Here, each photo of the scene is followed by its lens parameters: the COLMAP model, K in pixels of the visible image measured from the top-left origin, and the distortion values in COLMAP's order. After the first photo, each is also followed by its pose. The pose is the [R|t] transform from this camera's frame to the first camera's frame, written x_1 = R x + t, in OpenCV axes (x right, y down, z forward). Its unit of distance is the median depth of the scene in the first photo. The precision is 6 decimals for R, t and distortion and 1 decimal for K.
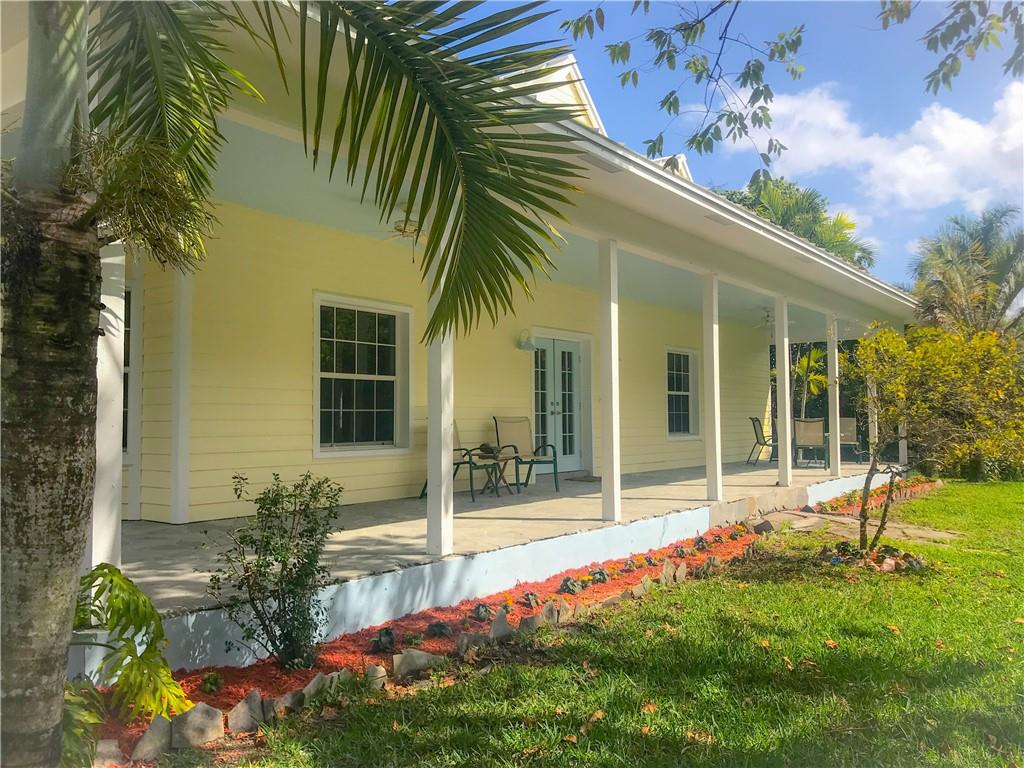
lens RADIAL K [[827.7, 0, 512.5], [0, 827.7, 379.5], [0, 0, 1]] dist [0.036277, -0.050491]
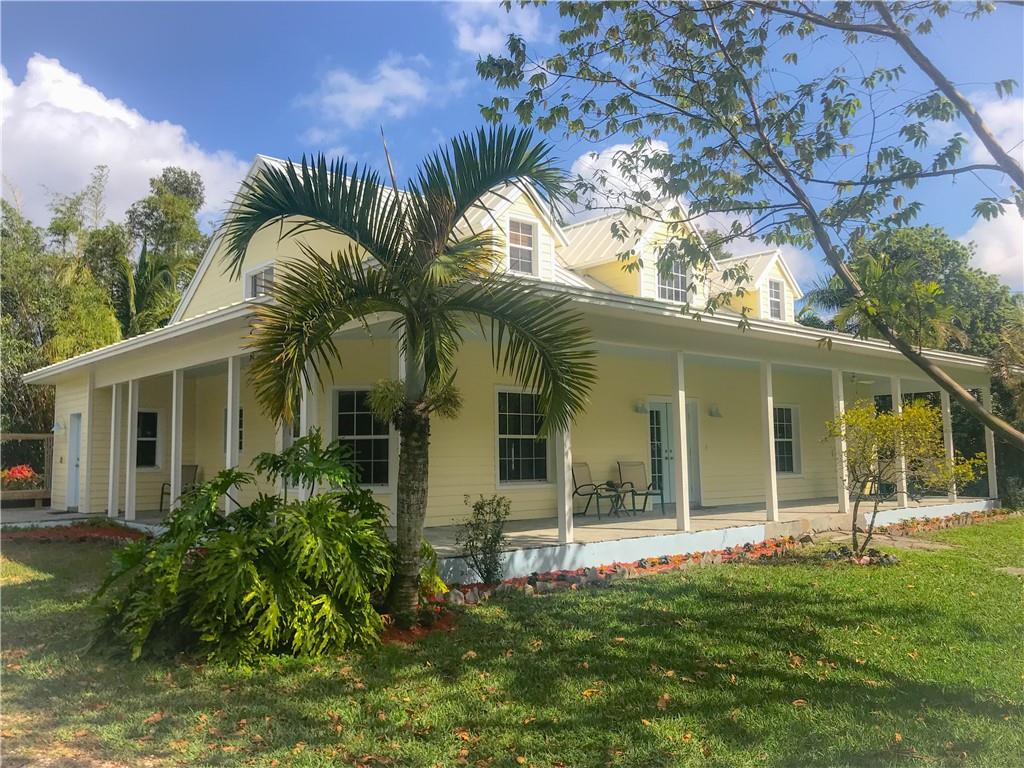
lens RADIAL K [[827.7, 0, 512.5], [0, 827.7, 379.5], [0, 0, 1]] dist [0.036277, -0.050491]
pose [[0.978207, -0.026553, -0.205929, 0.132542], [0.017287, 0.998761, -0.046669, -0.044946], [0.206913, 0.042092, 0.977453, -0.591330]]
